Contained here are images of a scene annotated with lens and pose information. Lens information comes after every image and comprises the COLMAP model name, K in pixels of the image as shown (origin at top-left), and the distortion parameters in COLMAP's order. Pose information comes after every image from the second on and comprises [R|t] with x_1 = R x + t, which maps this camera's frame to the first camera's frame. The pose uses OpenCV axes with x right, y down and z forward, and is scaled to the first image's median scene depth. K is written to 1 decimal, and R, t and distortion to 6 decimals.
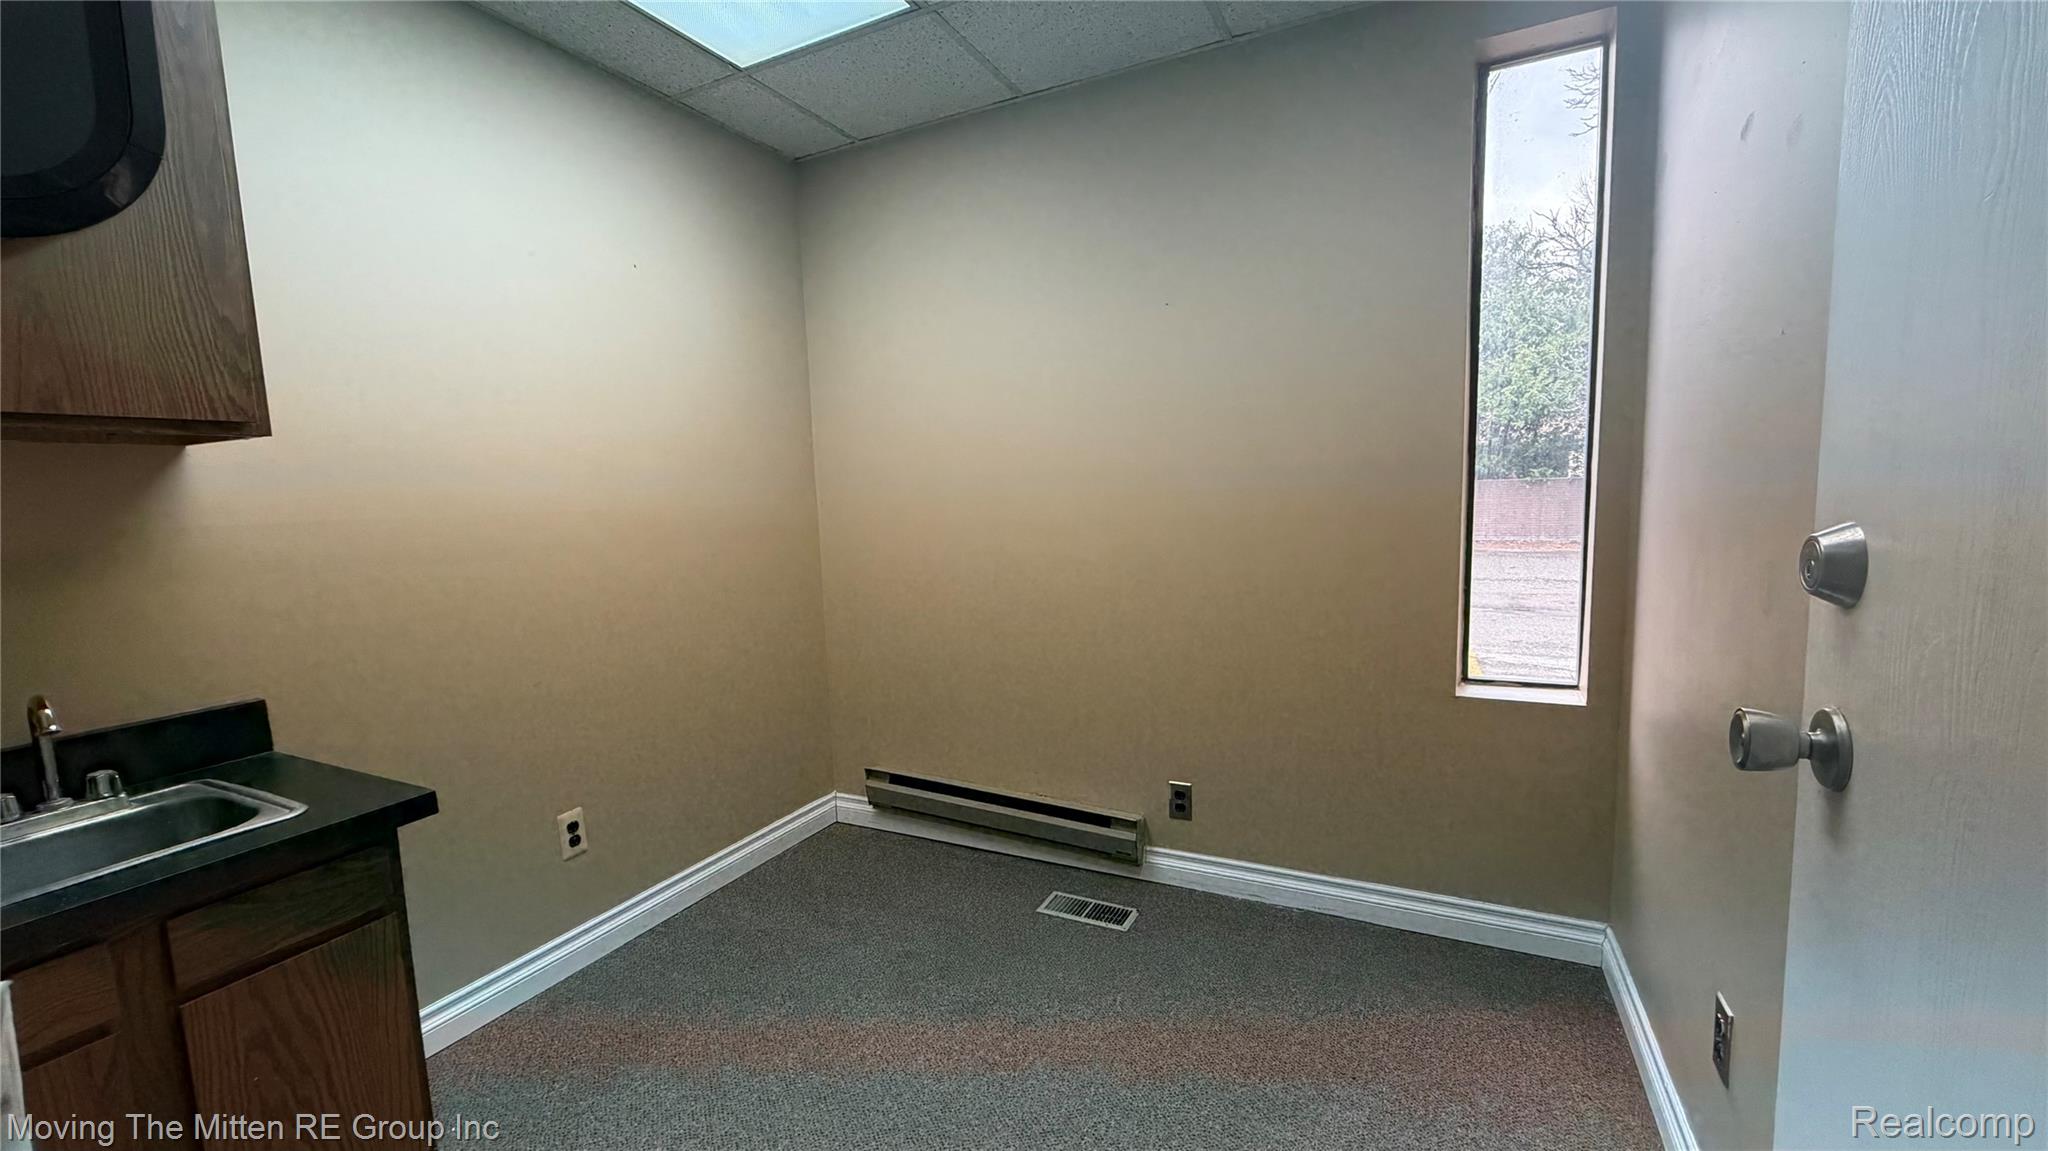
lens RADIAL K [[816.0, 0, 1024.0], [0, 816.0, 575.5], [0, 0, 1]] dist [0.000261, 0.000078]
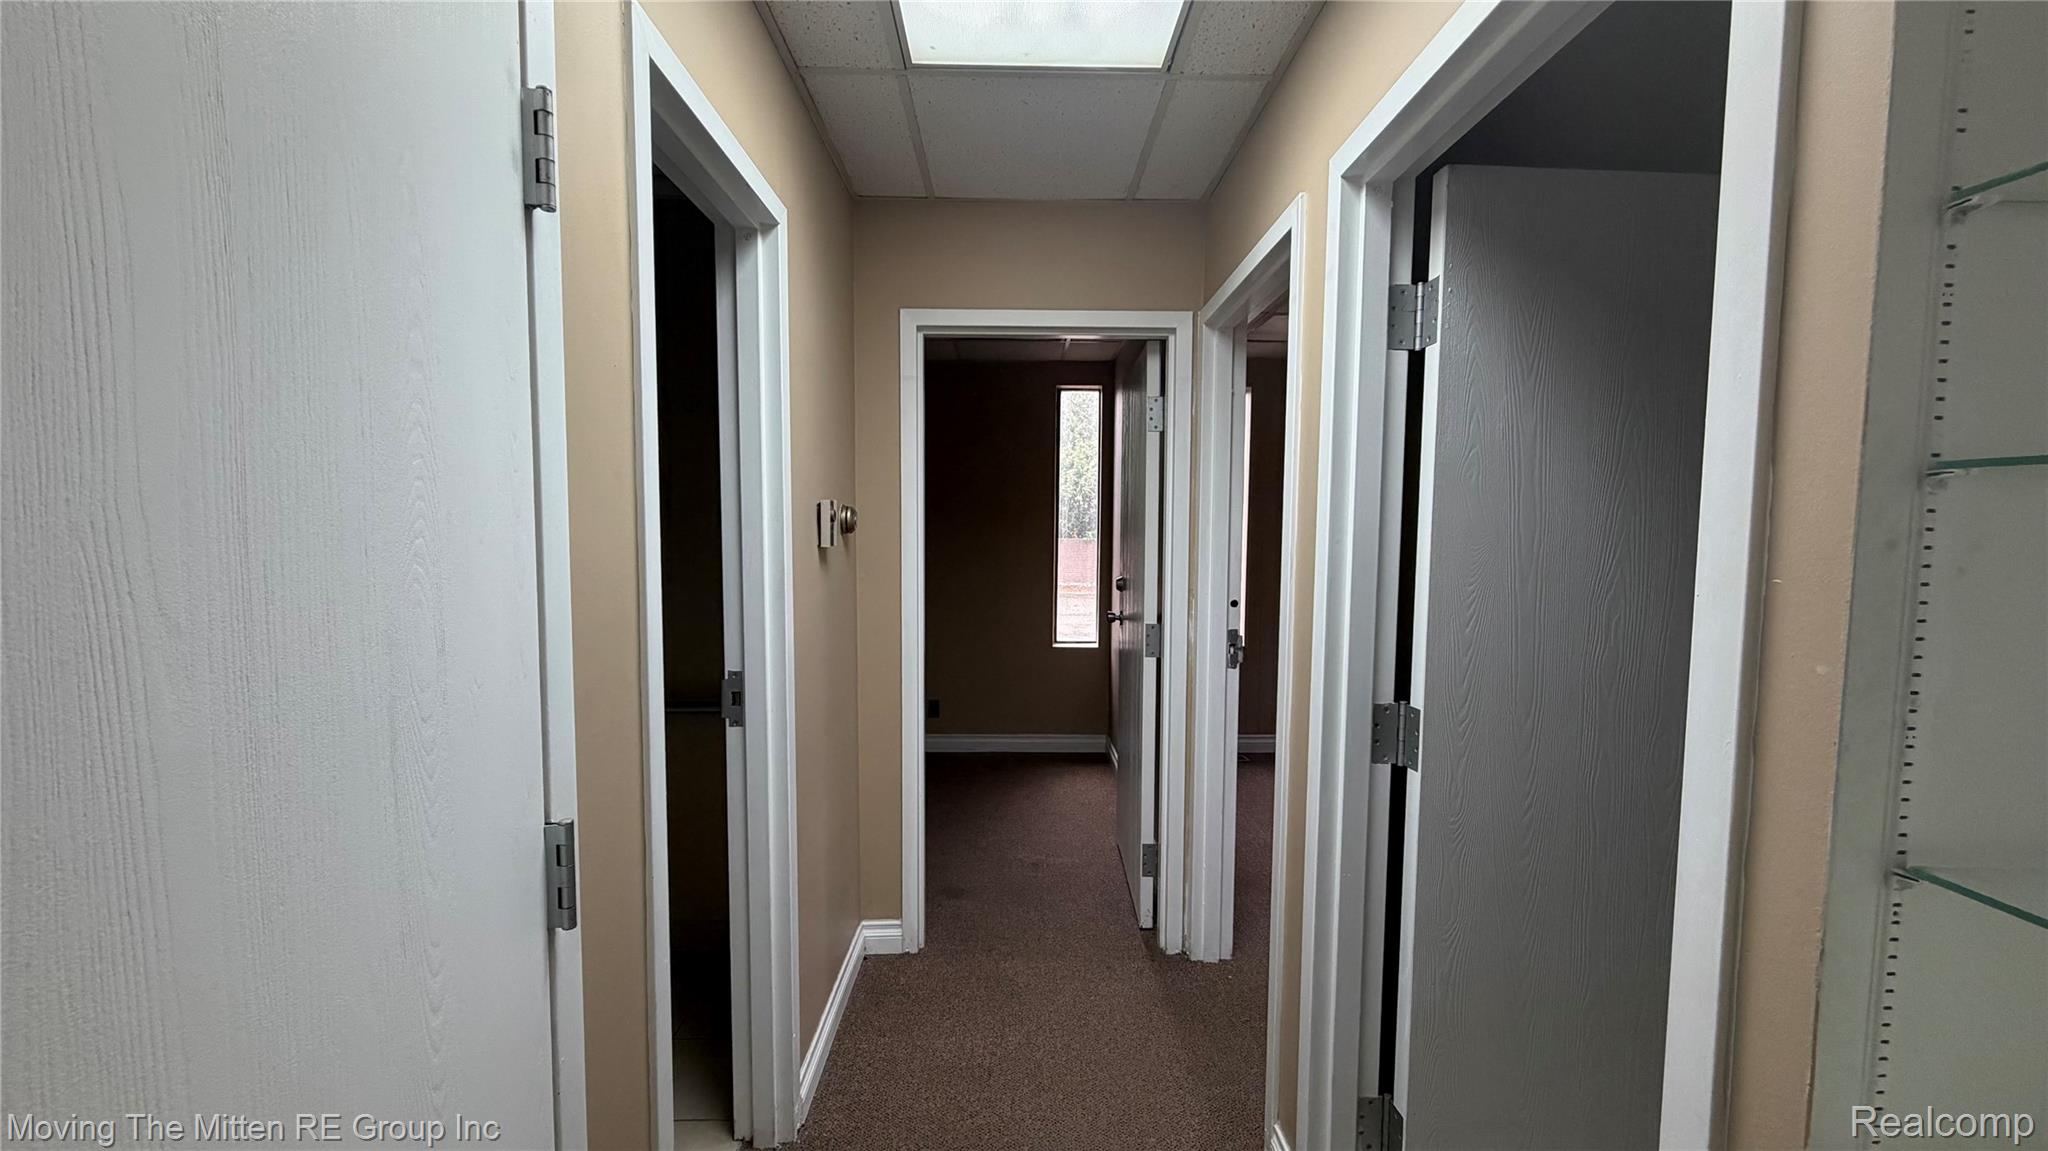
lens RADIAL K [[816.0, 0, 1024.0], [0, 816.0, 575.5], [0, 0, 1]] dist [0.000261, 0.000078]
pose [[0.889785, 0.012922, 0.456197, -0.658862], [0.015138, 0.998213, -0.057801, 0.078098], [-0.456129, 0.058336, 0.888000, -1.130976]]
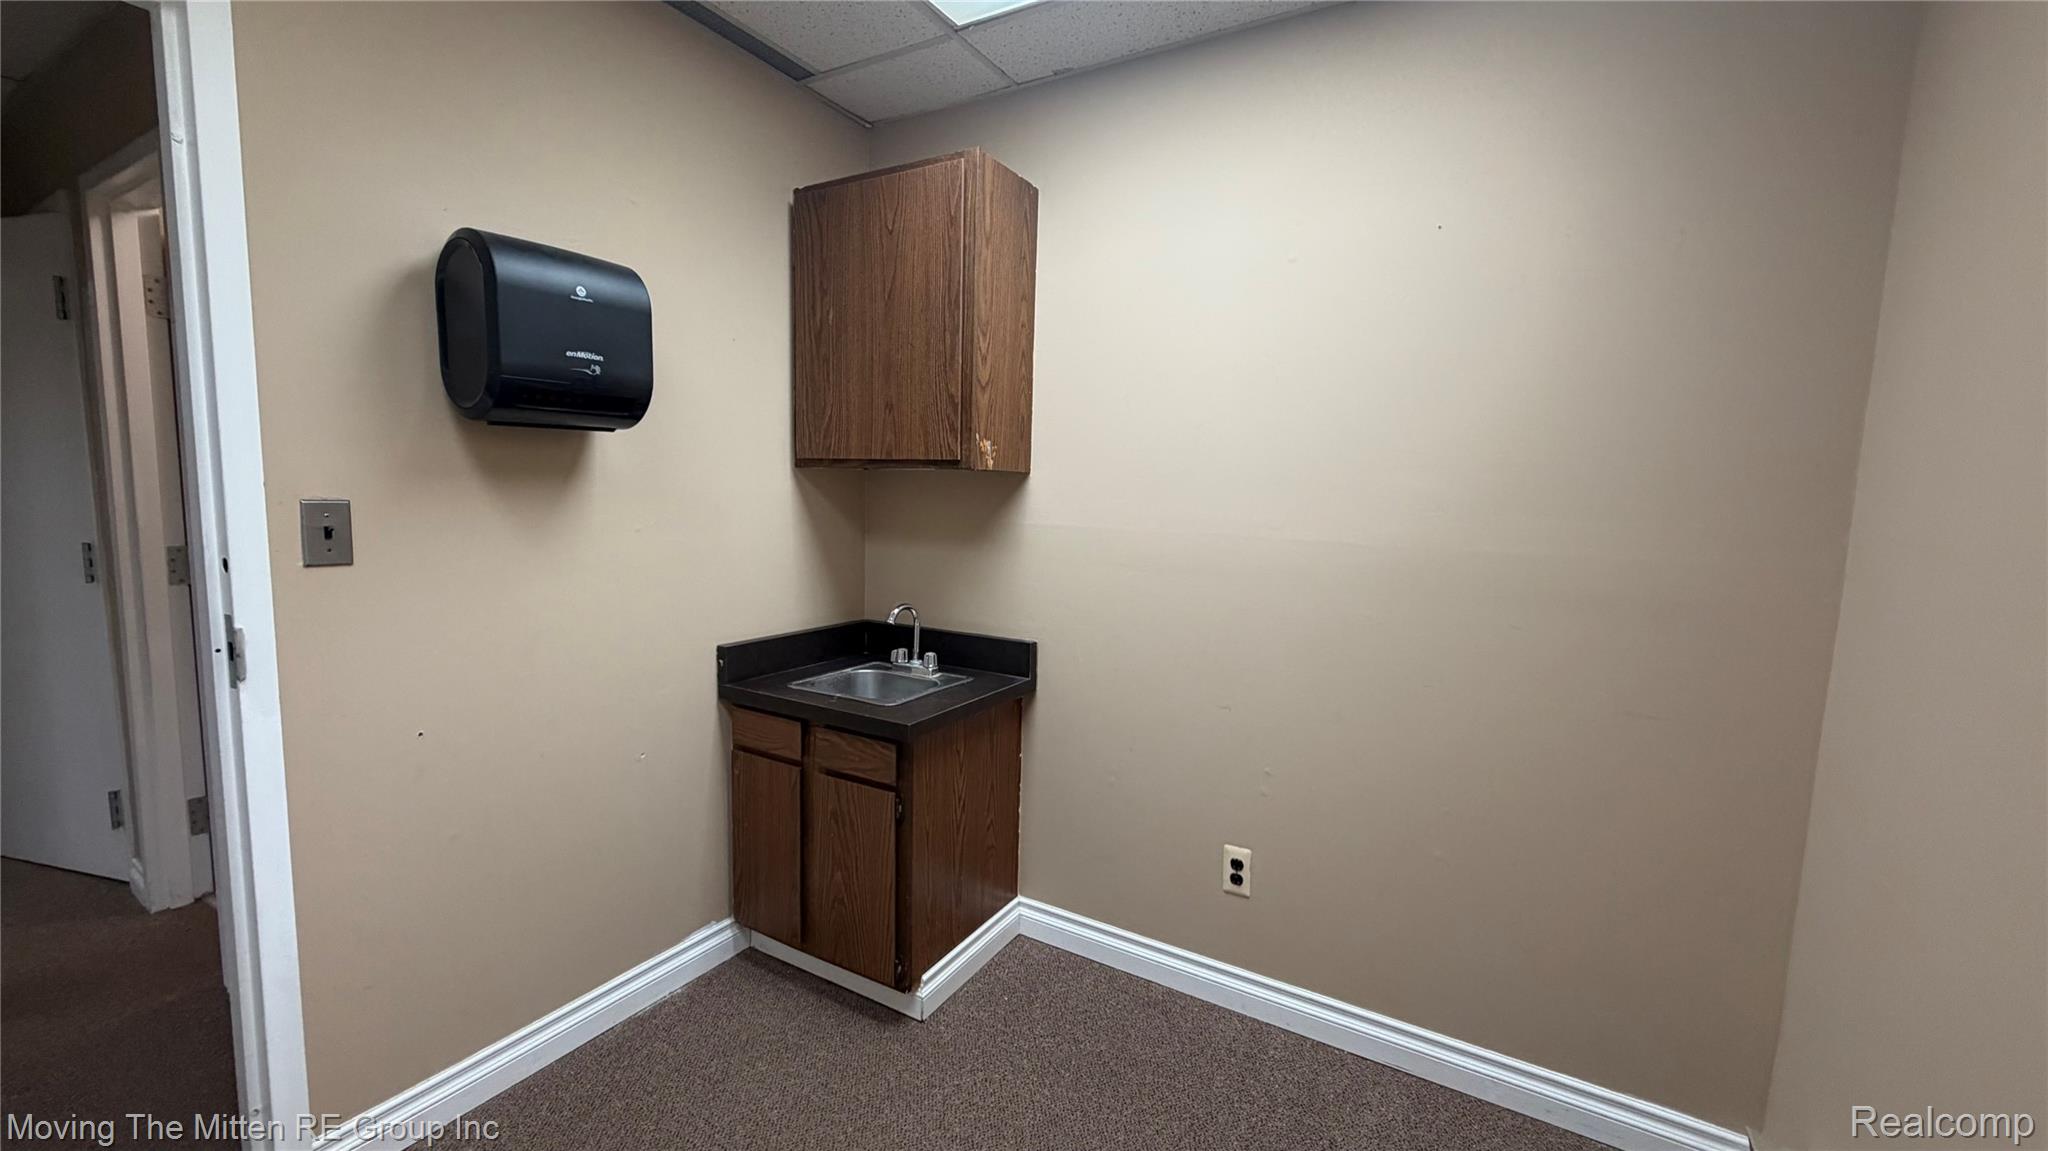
lens RADIAL K [[804.6, 0, 1024.0], [0, 804.6, 575.5], [0, 0, 1]] dist [-0.000173, -0.000005]
pose [[-0.082798, 0.133056, -0.987644, 0.440713], [-0.133562, 0.980624, 0.143307, -0.156904], [0.987576, 0.143777, -0.063422, 0.943570]]
